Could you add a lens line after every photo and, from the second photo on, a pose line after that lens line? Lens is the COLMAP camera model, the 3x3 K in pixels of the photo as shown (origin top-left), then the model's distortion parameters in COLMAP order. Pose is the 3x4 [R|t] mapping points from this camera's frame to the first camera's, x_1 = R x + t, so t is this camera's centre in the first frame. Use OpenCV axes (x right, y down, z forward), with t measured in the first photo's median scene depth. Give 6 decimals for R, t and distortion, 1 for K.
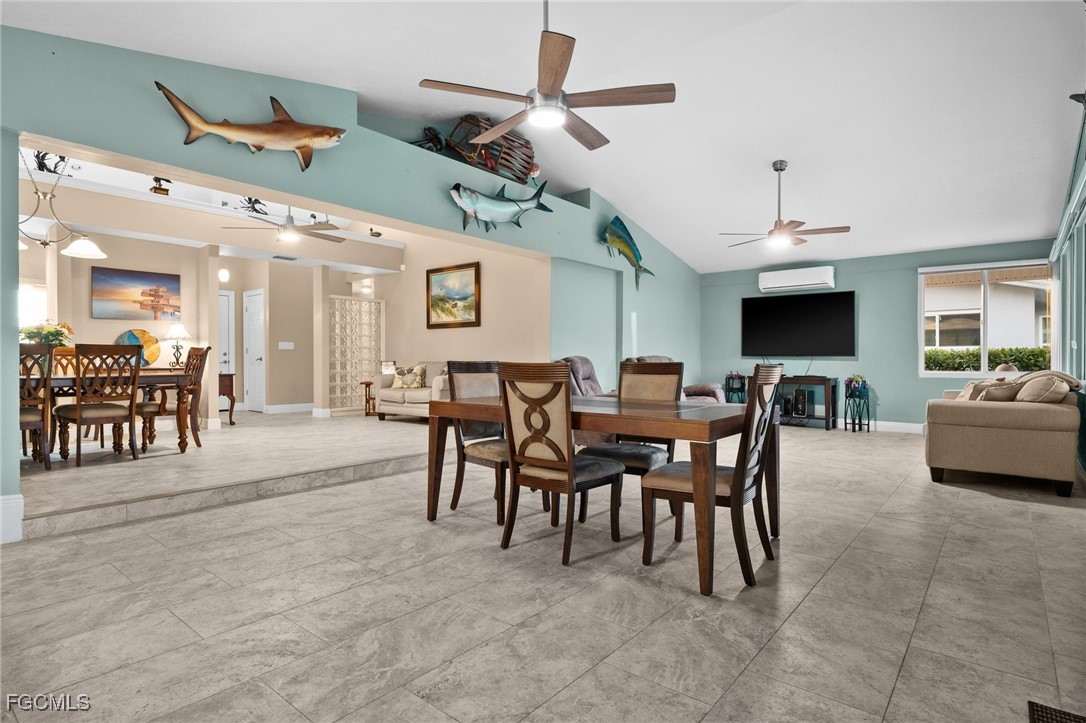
lens RADIAL K [[562.1, 0, 543.0], [0, 562.1, 361.5], [0, 0, 1]] dist [-0.002004, 0.000423]
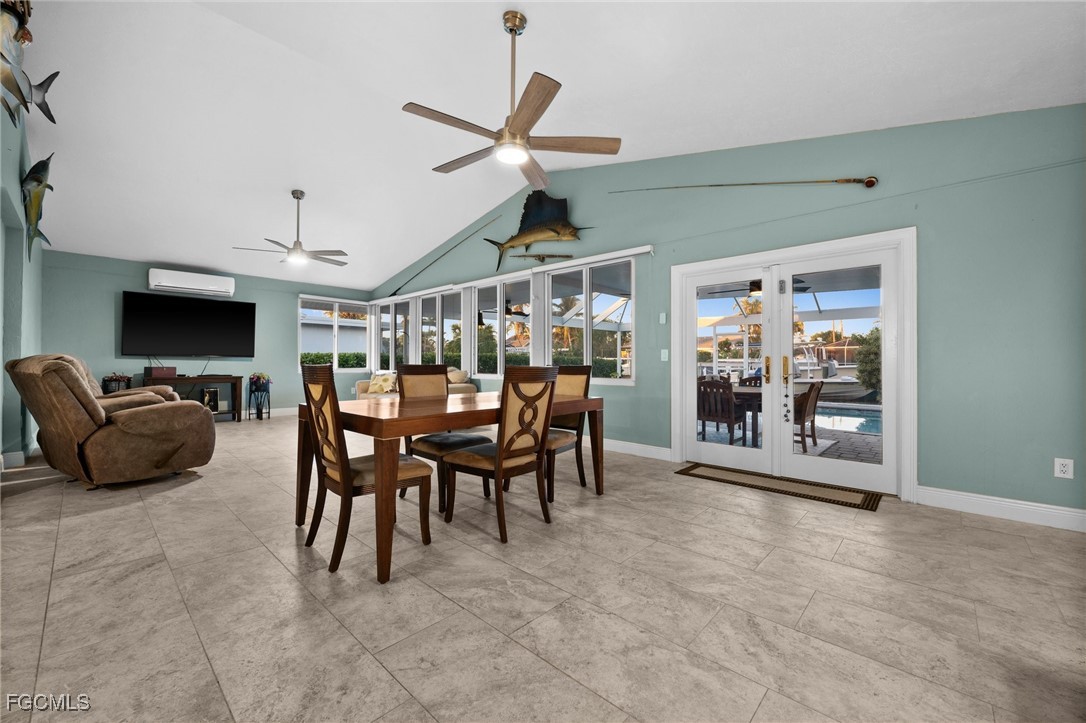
lens RADIAL K [[427.2, 0, 543.0], [0, 427.2, 361.5], [0, 0, 1]] dist [-0.000088, 0.000028]
pose [[0.062217, -0.001114, 0.998062, -0.868986], [-0.002302, 0.999997, 0.001260, -0.008753], [-0.998060, -0.002376, 0.062214, 0.883624]]
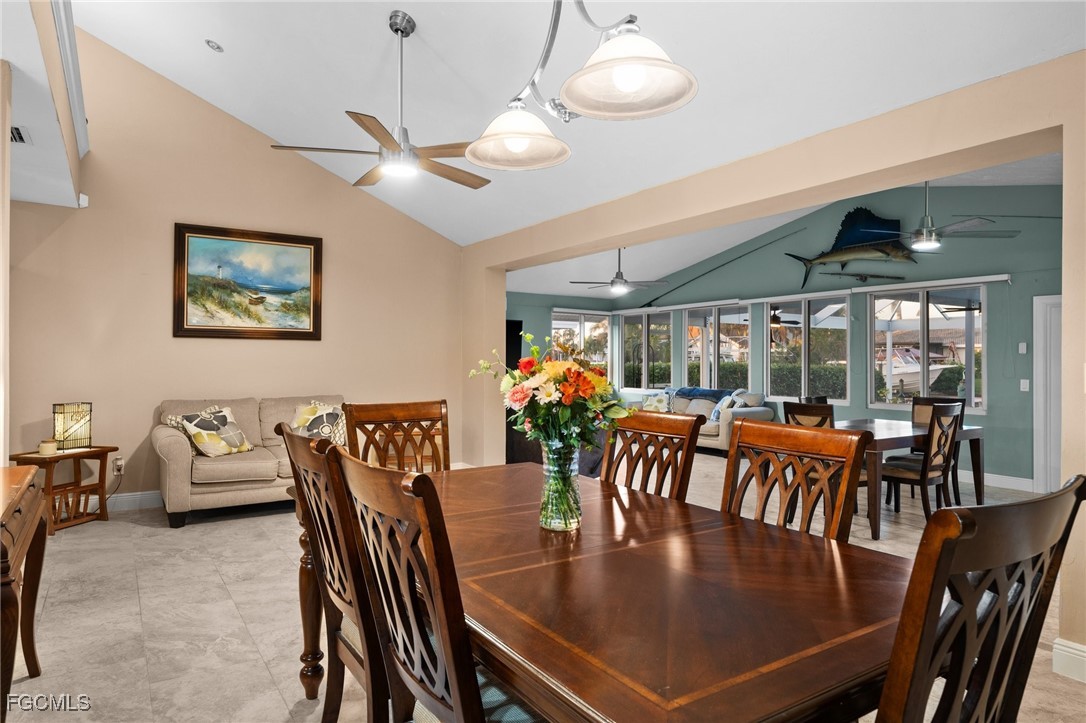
lens RADIAL K [[654.6, 0, 543.0], [0, 654.6, 361.5], [0, 0, 1]] dist [-0.000571, 0.000025]
pose [[0.296824, -0.001004, 0.954932, -2.035917], [-0.003860, 0.999990, 0.002252, -0.113070], [-0.954924, -0.004354, 0.296817, 1.484880]]
